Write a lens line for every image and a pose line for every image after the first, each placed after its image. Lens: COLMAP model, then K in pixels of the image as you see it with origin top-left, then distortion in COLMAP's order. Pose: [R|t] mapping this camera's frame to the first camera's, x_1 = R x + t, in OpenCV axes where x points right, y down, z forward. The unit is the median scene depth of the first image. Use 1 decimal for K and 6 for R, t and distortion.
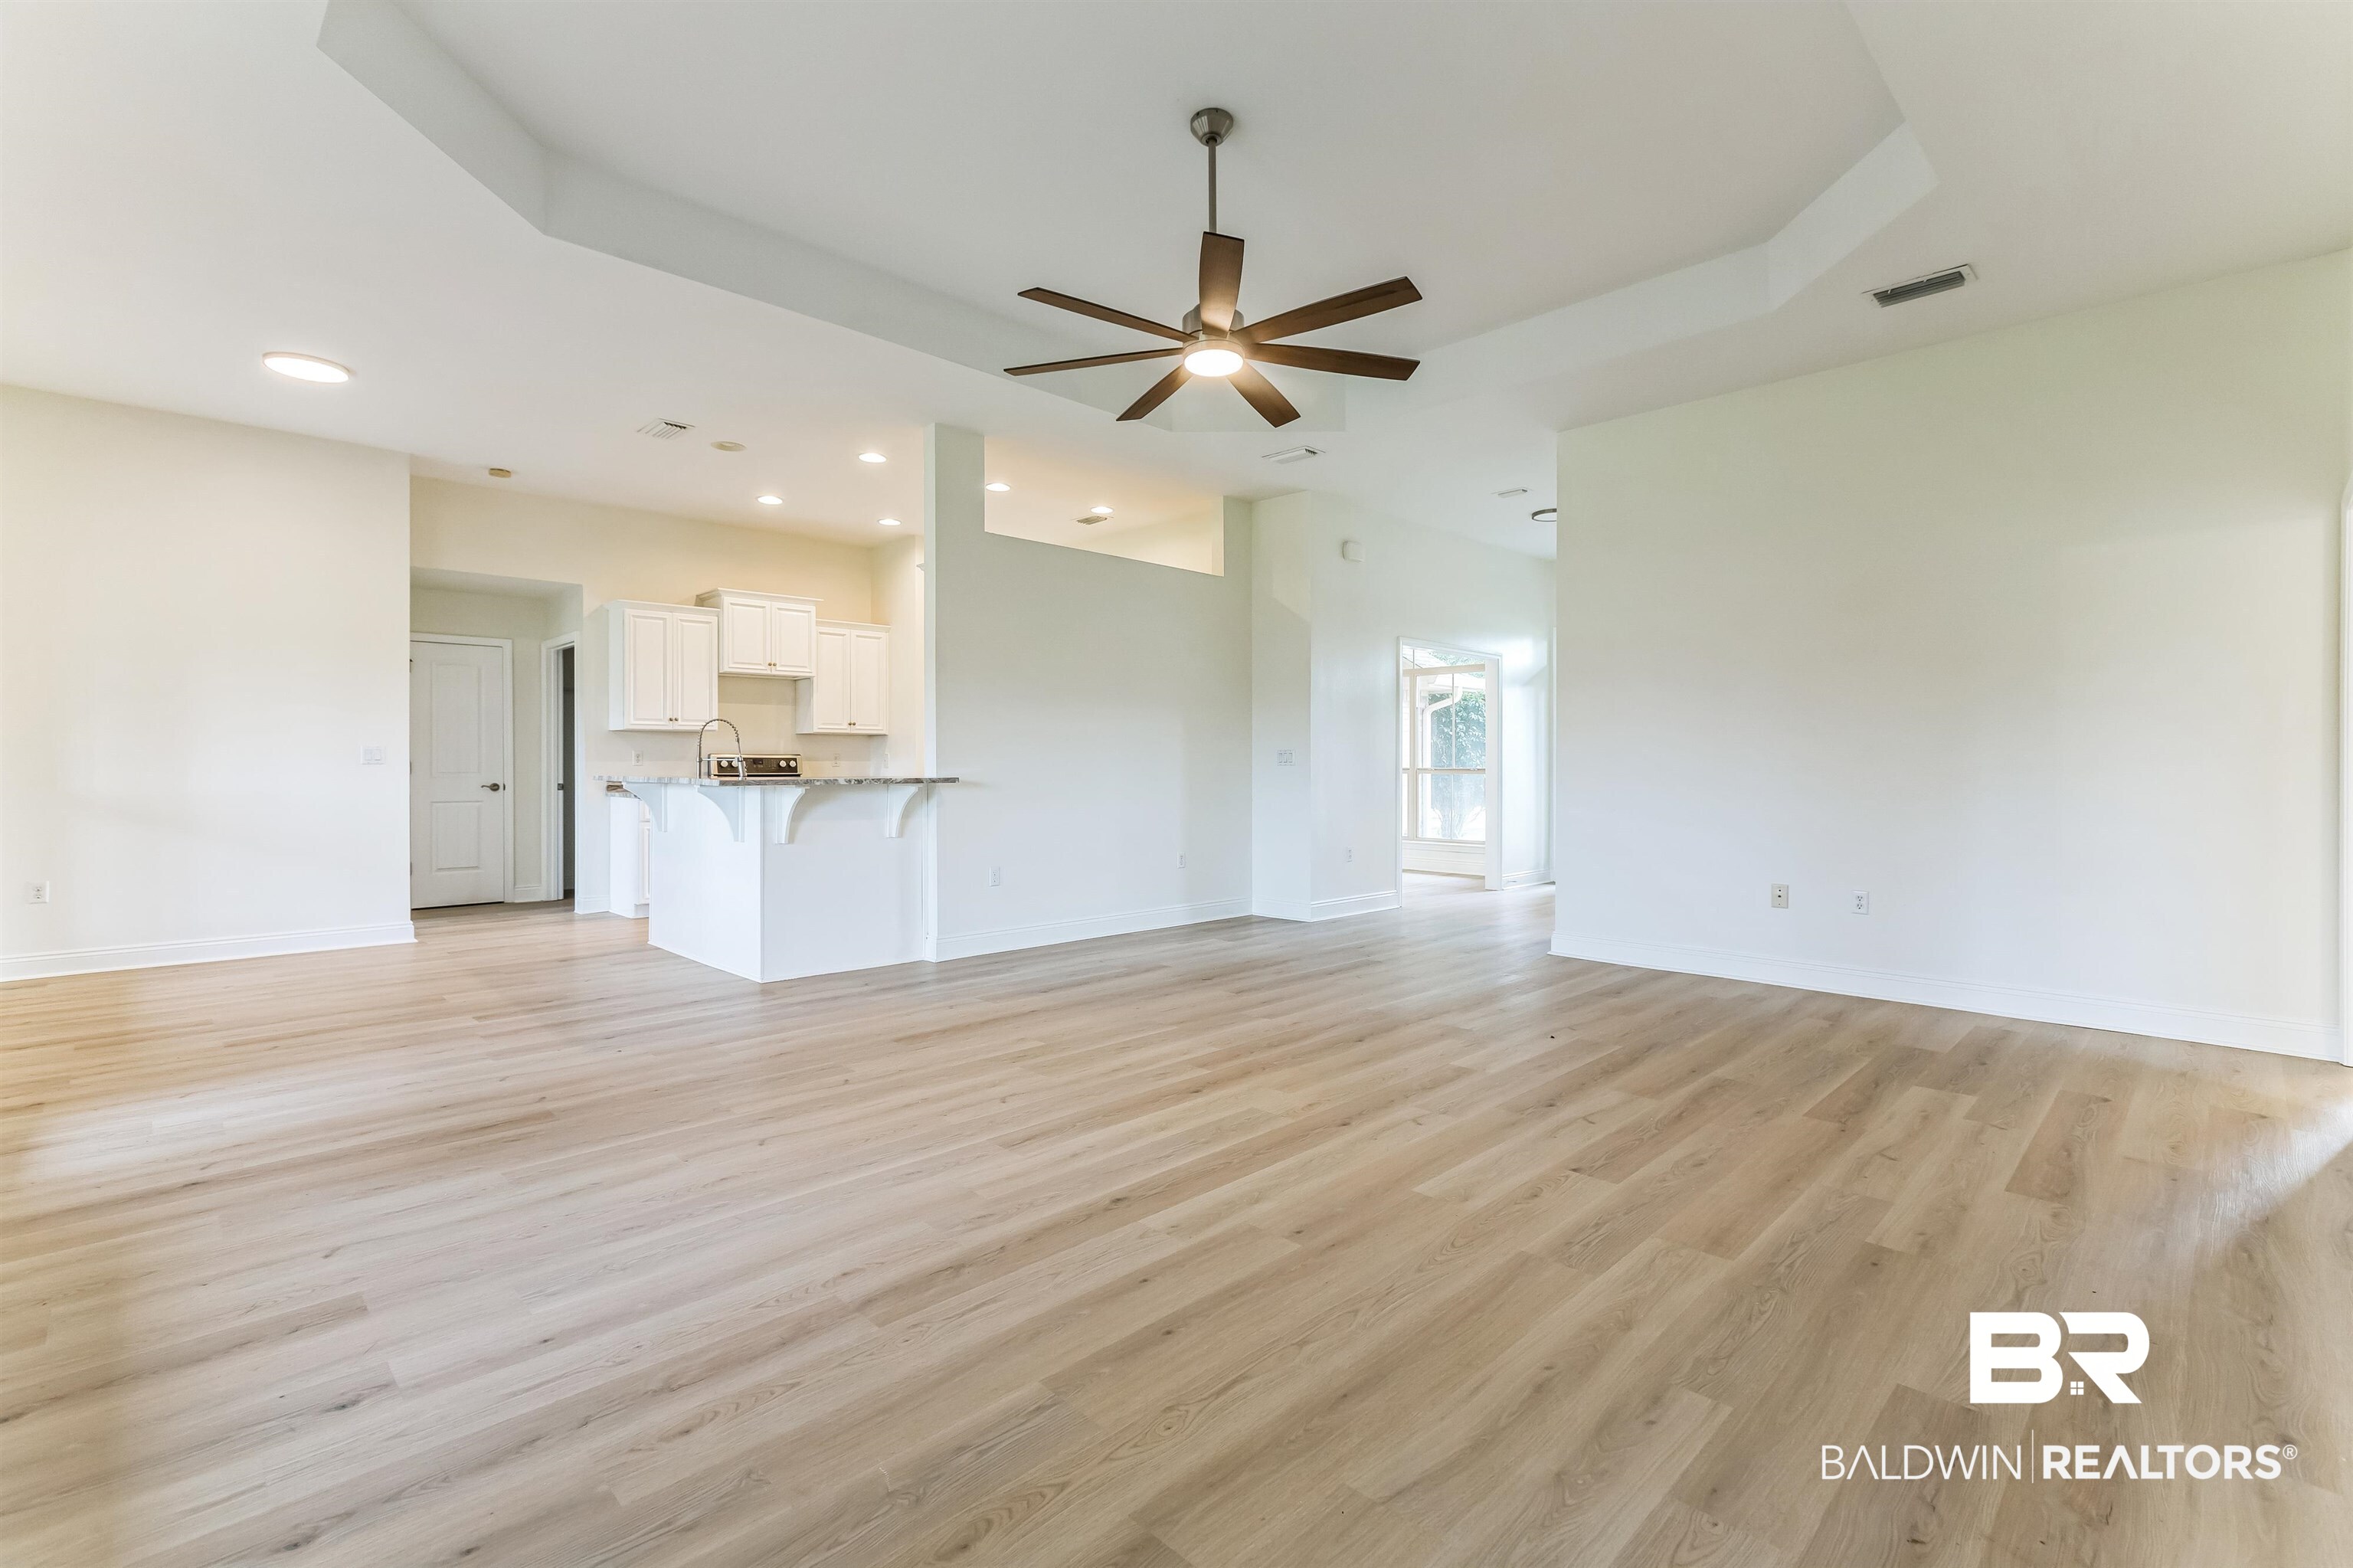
lens RADIAL K [[1058.0, 0, 1159.9], [0, 1058.0, 776.3], [0, 0, 1]] dist [0.008171, 0.000008]
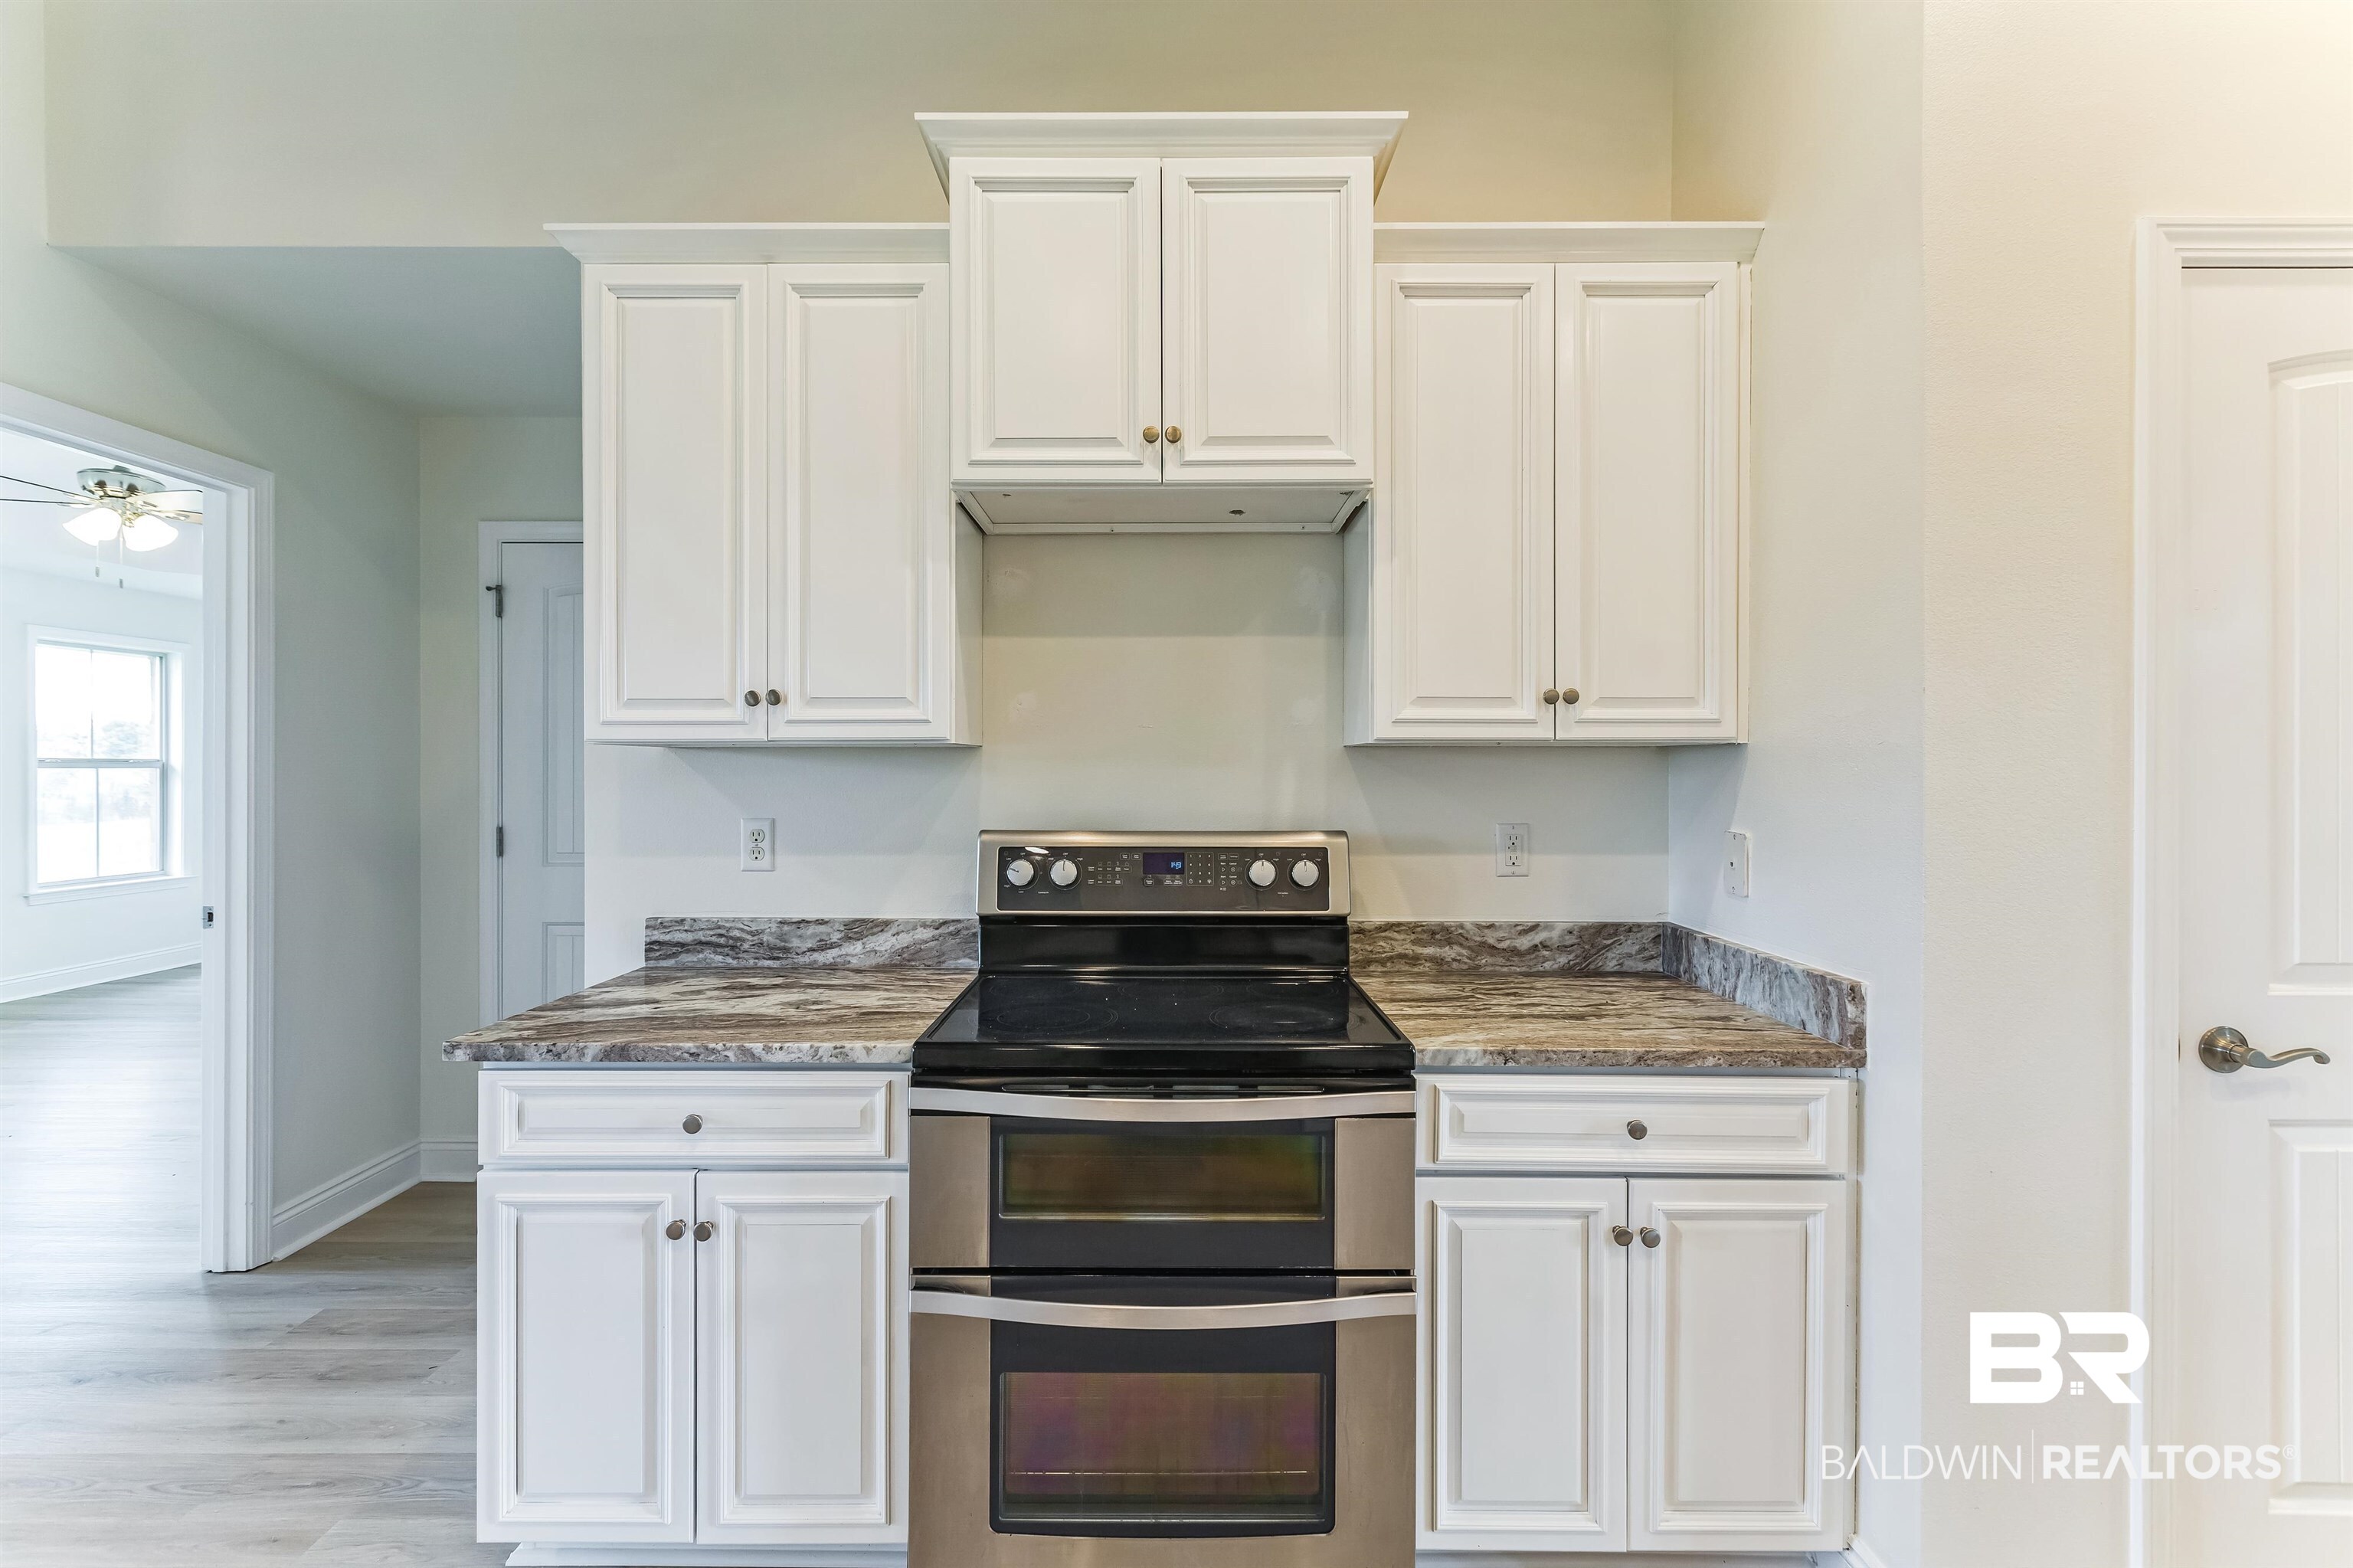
lens RADIAL K [[1058.0, 0, 1159.9], [0, 1058.0, 776.3], [0, 0, 1]] dist [0.008171, 0.000008]
pose [[0.710631, 0.003315, -0.703557, -0.201306], [-0.010609, 0.999926, -0.006005, -0.031985], [0.703485, 0.011731, 0.710613, 0.807533]]
